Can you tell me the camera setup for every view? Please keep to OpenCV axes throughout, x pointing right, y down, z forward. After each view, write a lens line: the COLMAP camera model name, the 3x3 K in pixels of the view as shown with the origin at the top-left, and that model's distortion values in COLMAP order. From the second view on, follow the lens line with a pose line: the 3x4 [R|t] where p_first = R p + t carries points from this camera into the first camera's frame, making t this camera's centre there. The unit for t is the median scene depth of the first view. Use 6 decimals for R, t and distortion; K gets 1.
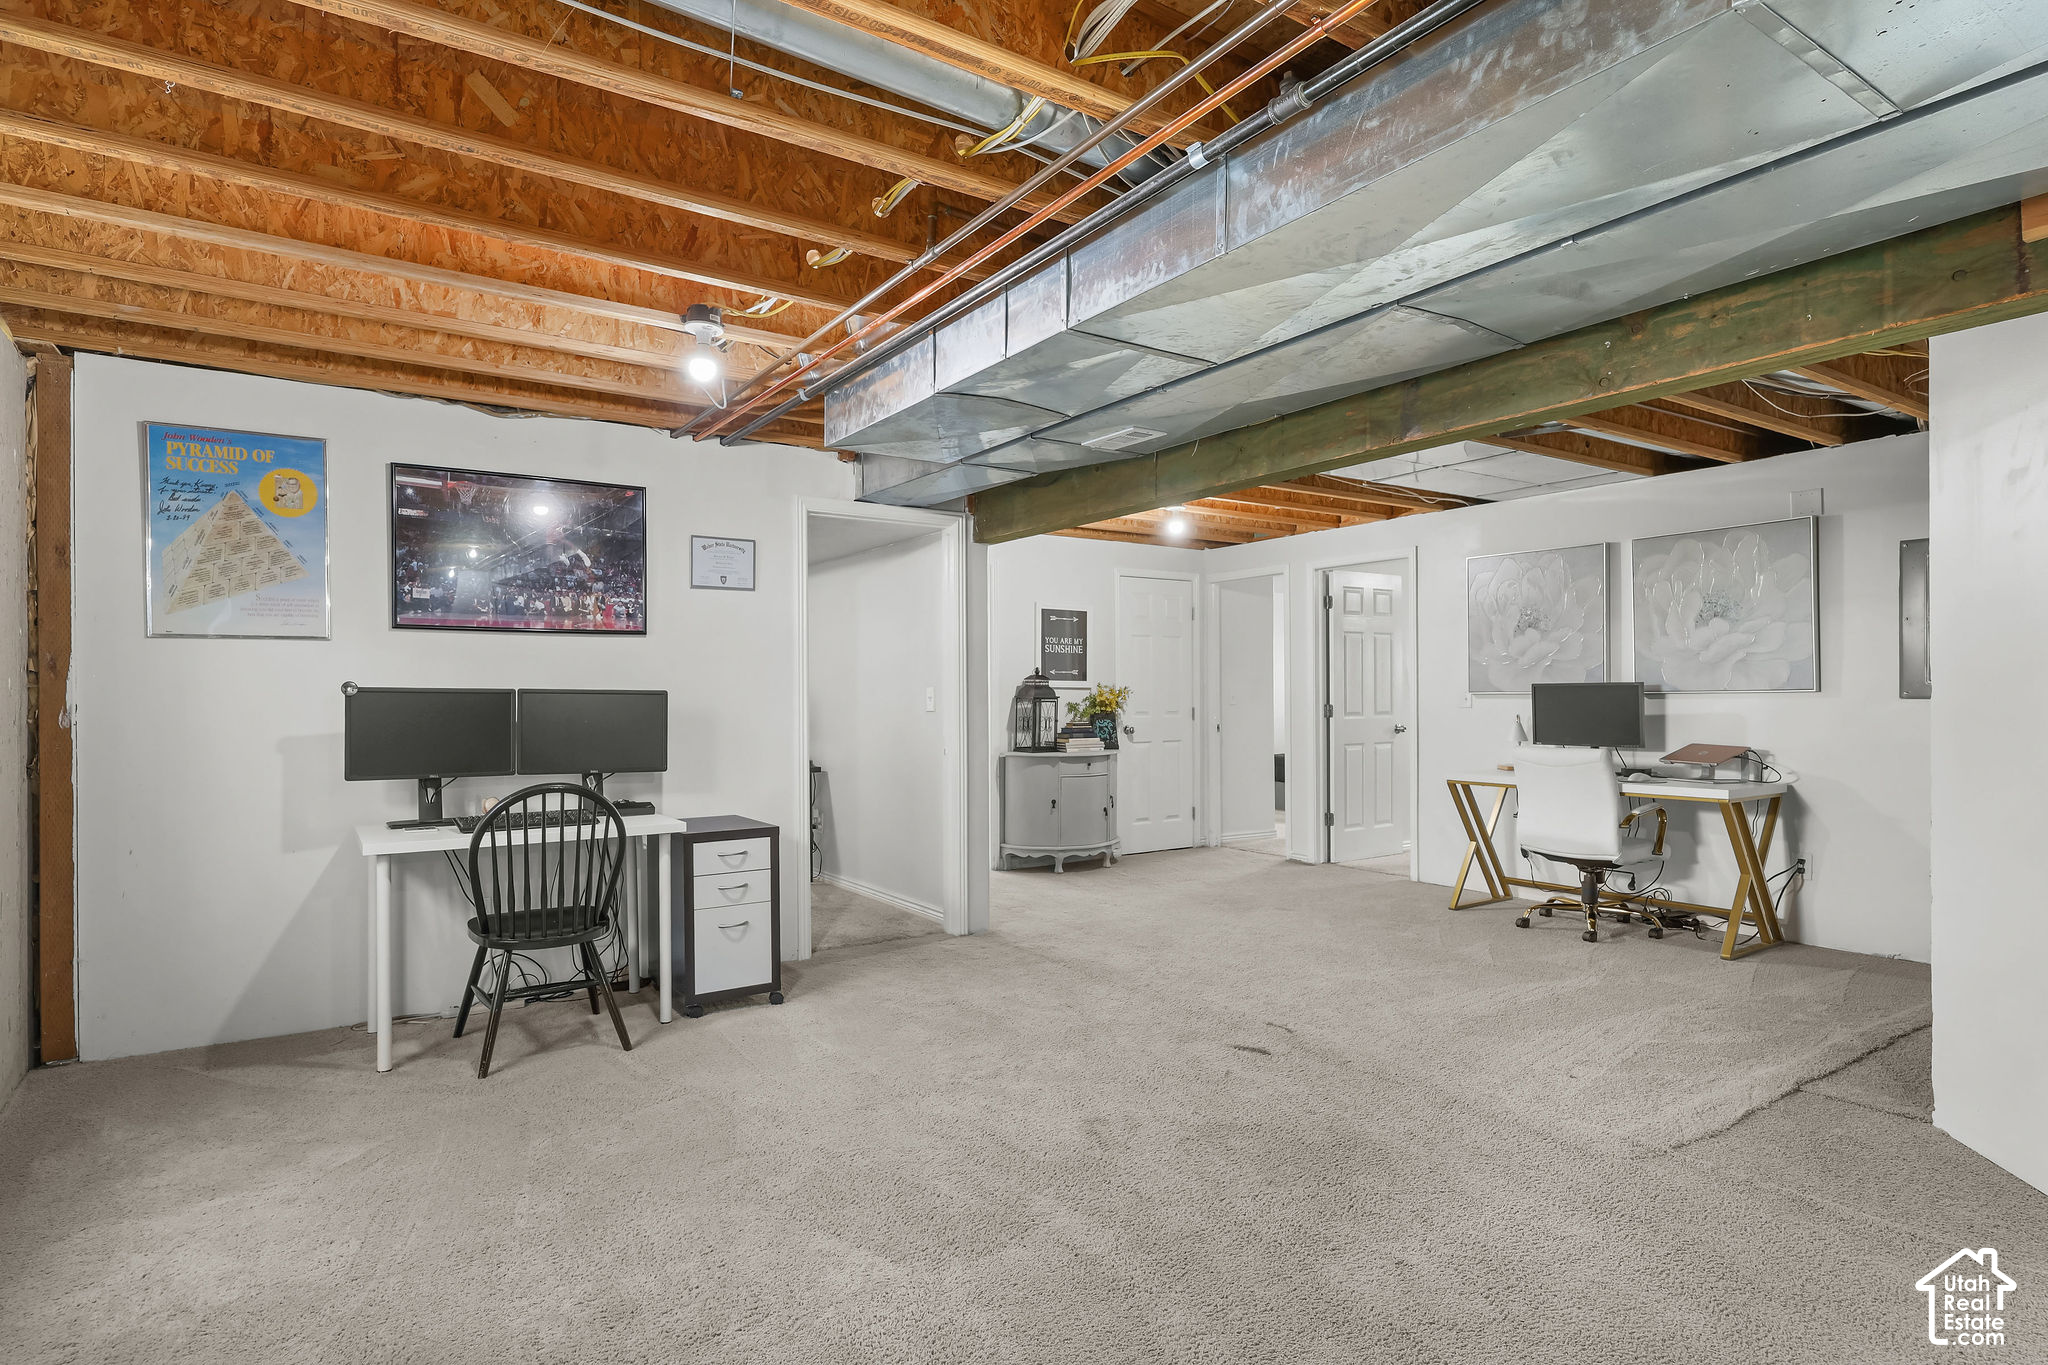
lens RADIAL K [[1083.3, 0, 1009.2], [0, 1083.3, 691.5], [0, 0, 1]] dist [0.005210, 0.000325]
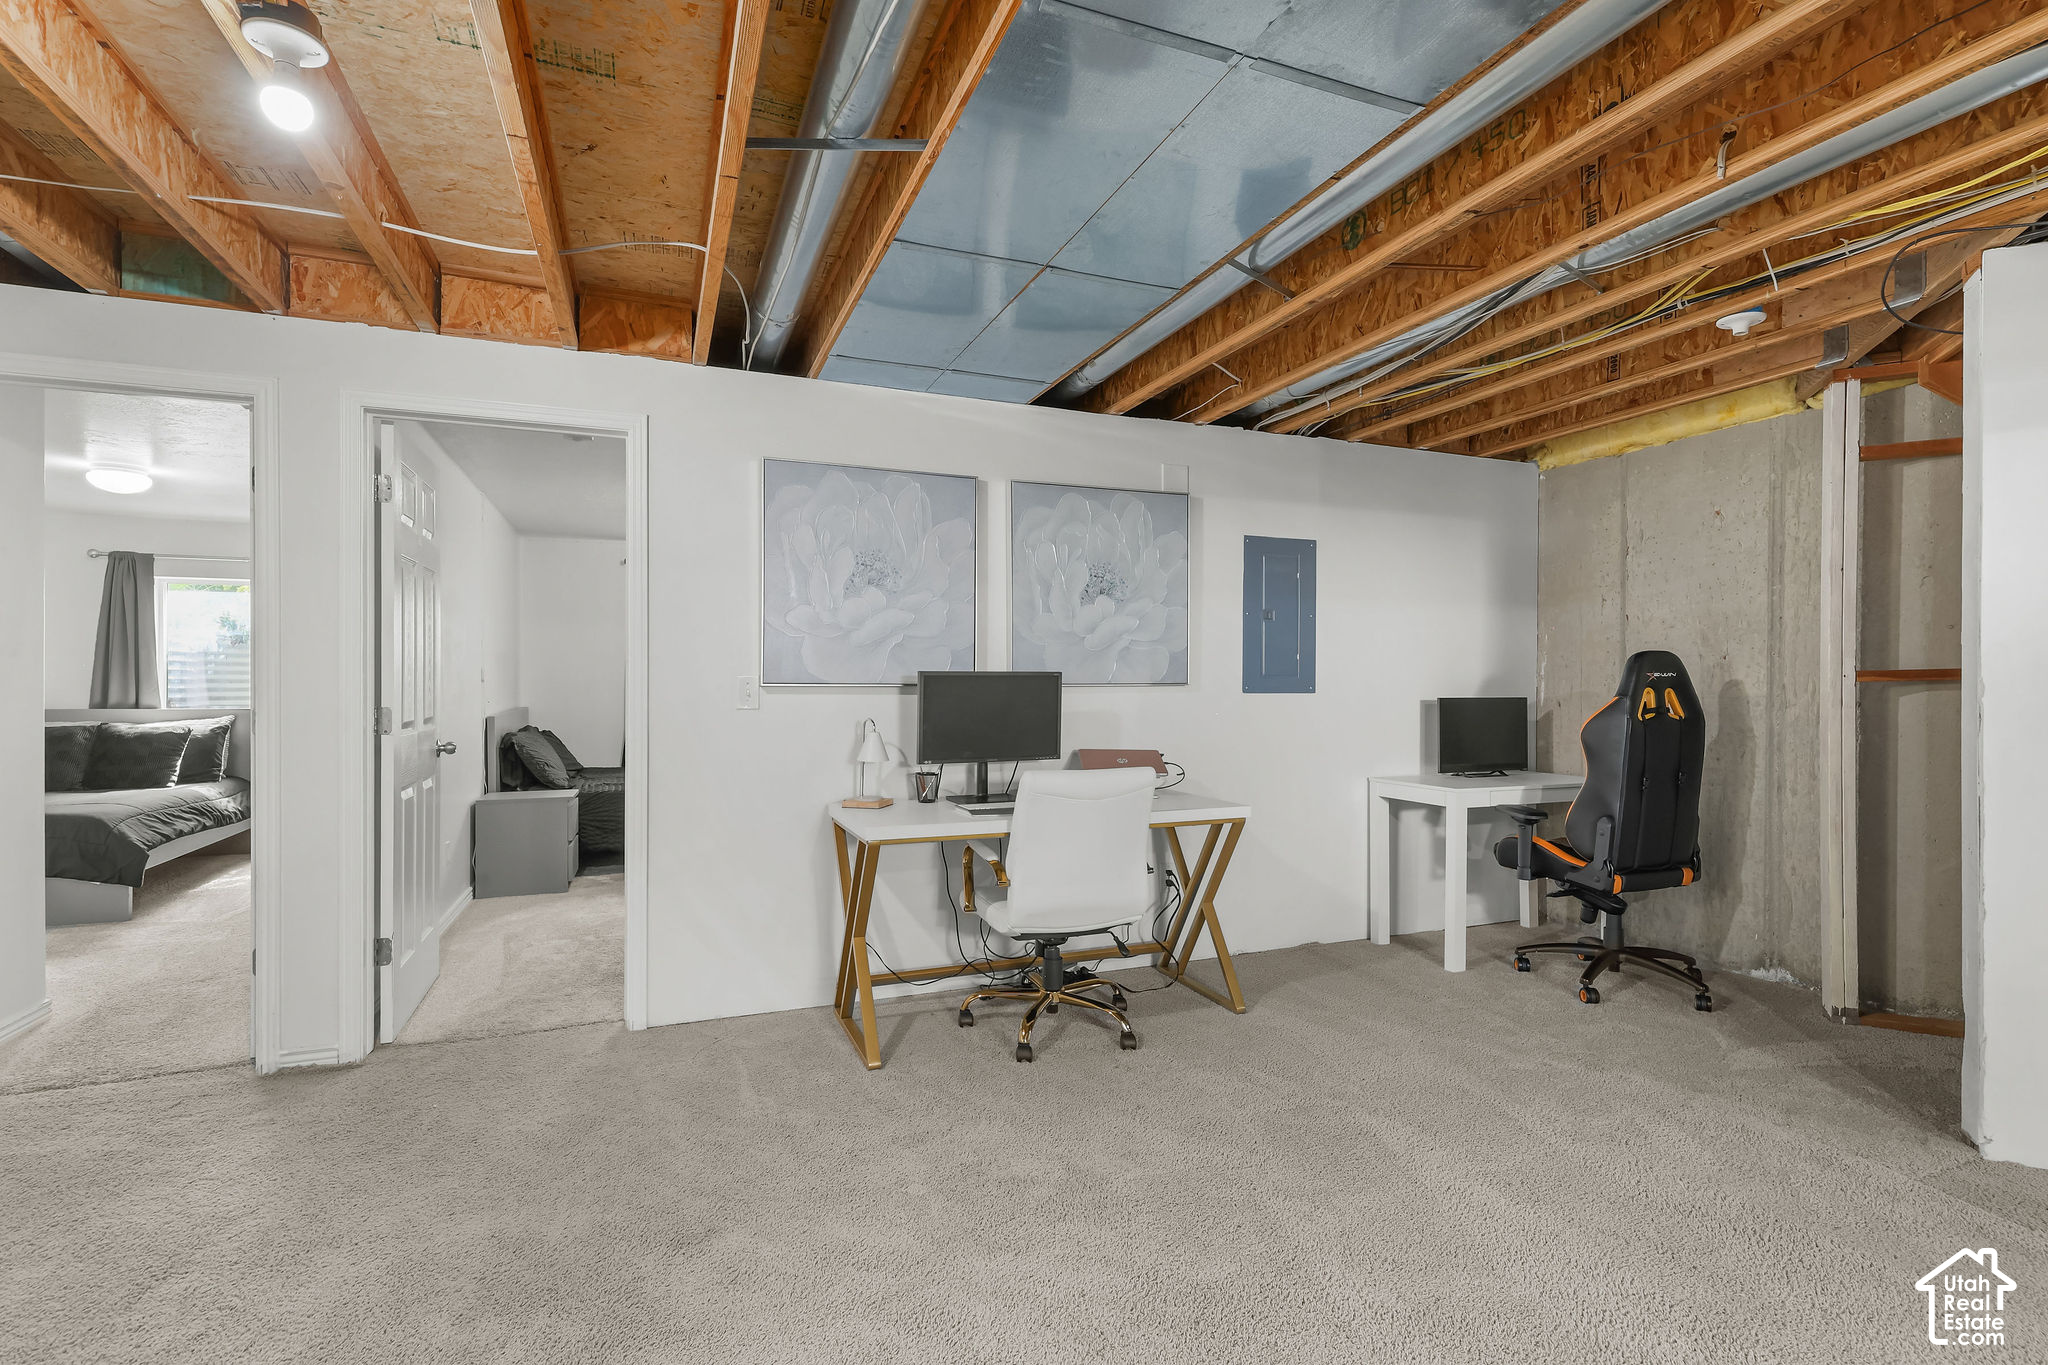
lens RADIAL K [[971.3, 0, 1021.3], [0, 971.3, 683.0], [0, 0, 1]] dist [0.007107, 0.000877]
pose [[0.209414, 0.004678, 0.977816, -0.083059], [-0.005892, 0.999976, -0.003522, 0.001498], [-0.977809, -0.005023, 0.209437, 0.910921]]
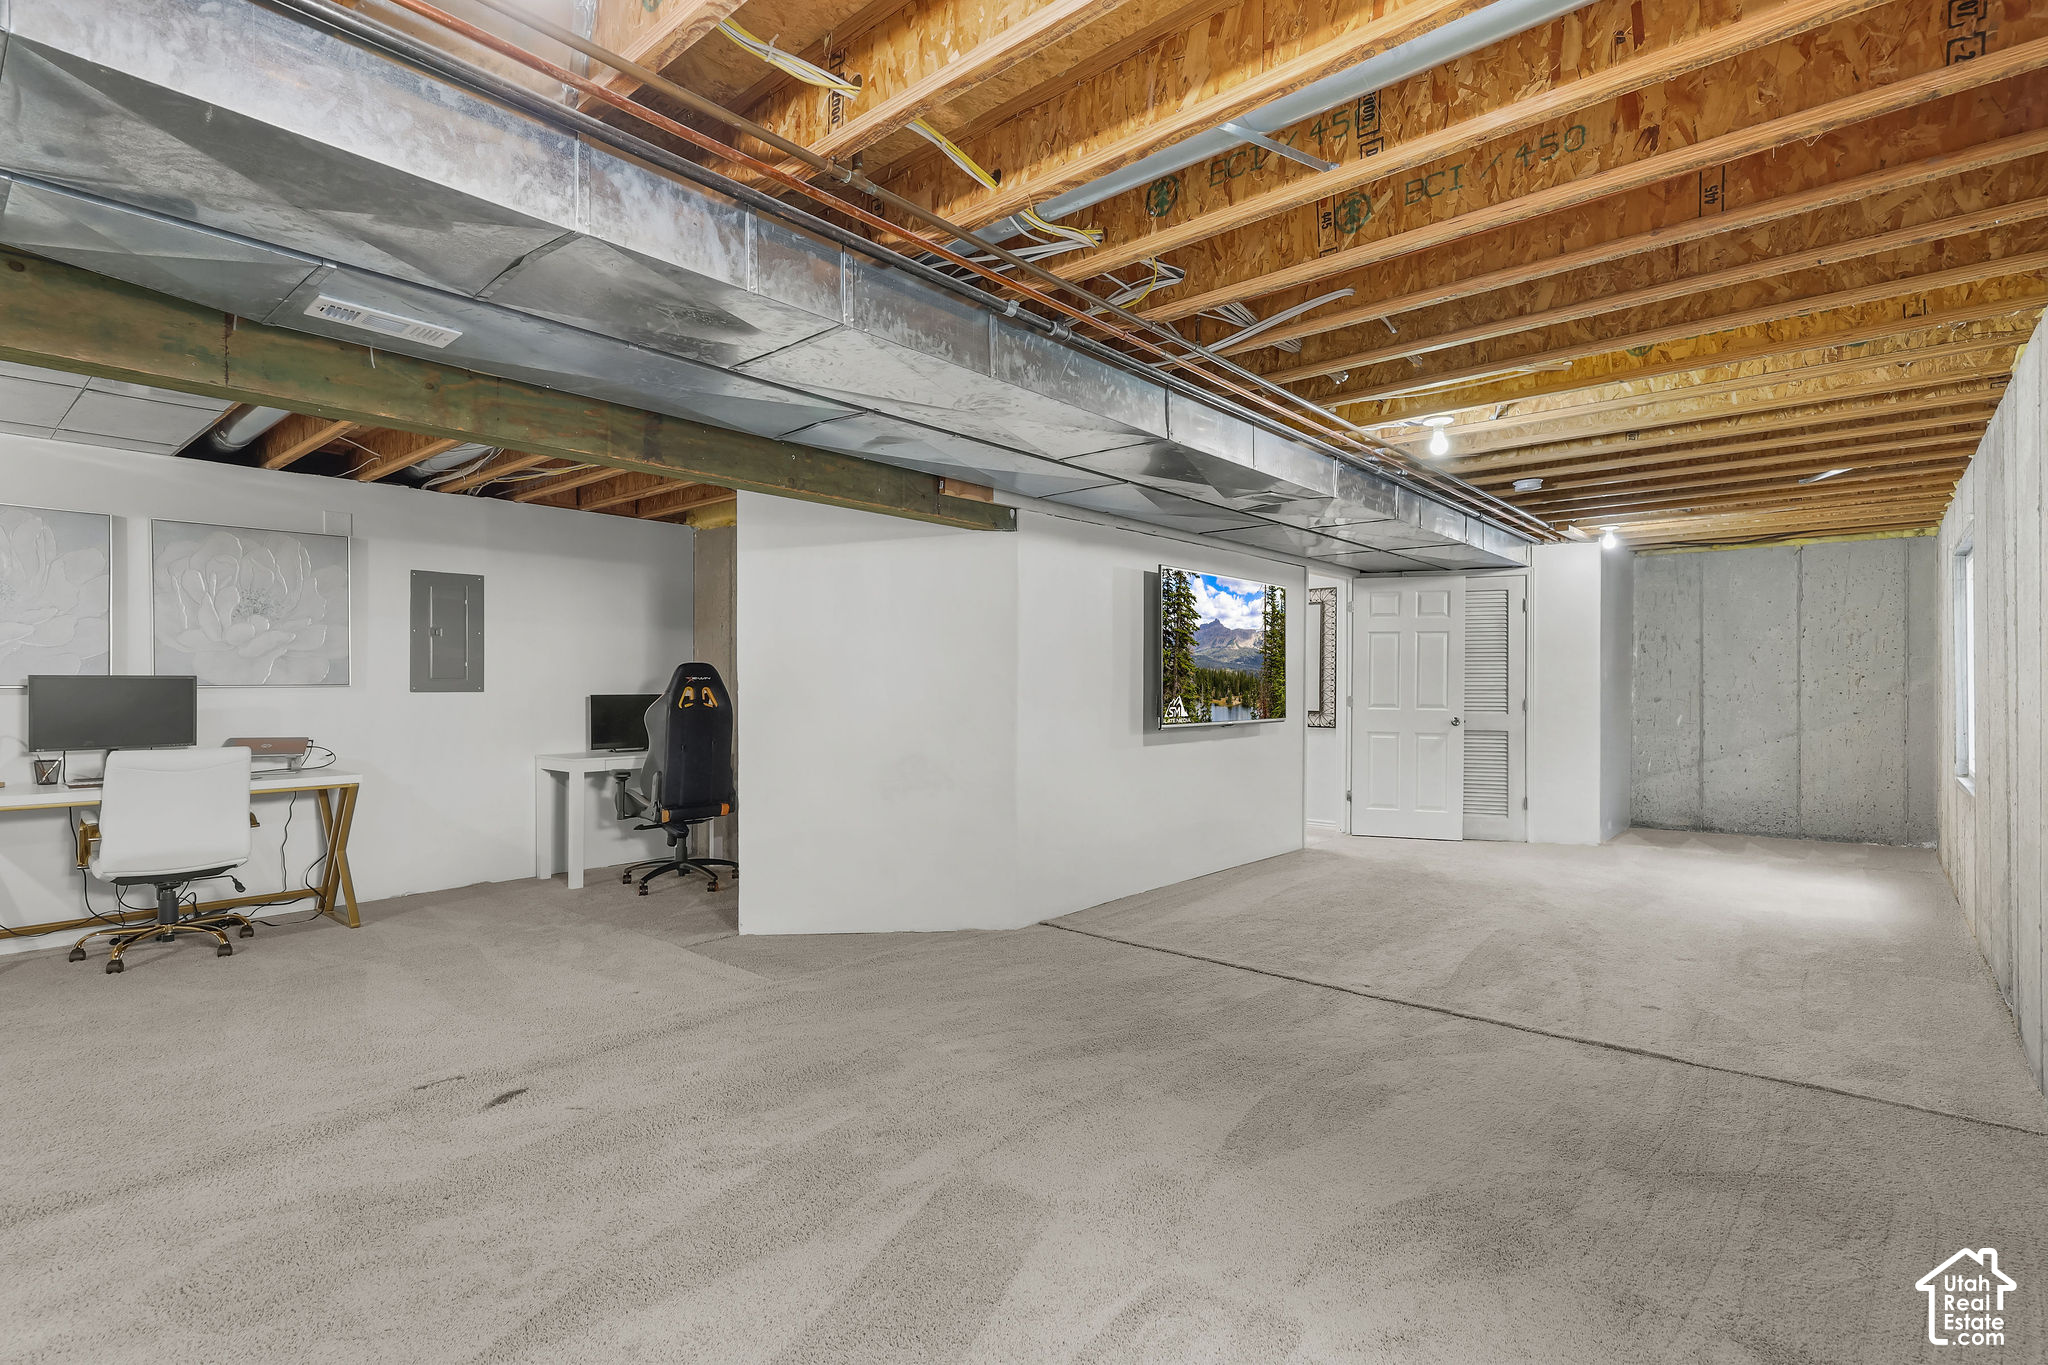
lens RADIAL K [[992.7, 0, 1017.7], [0, 992.7, 684.9], [0, 0, 1]] dist [0.004395, 0.001288]
pose [[-0.277835, 0.003137, 0.960624, -0.455463], [-0.001294, 0.999993, -0.003640, 0.001322], [-0.960628, -0.002255, -0.277829, 0.573402]]
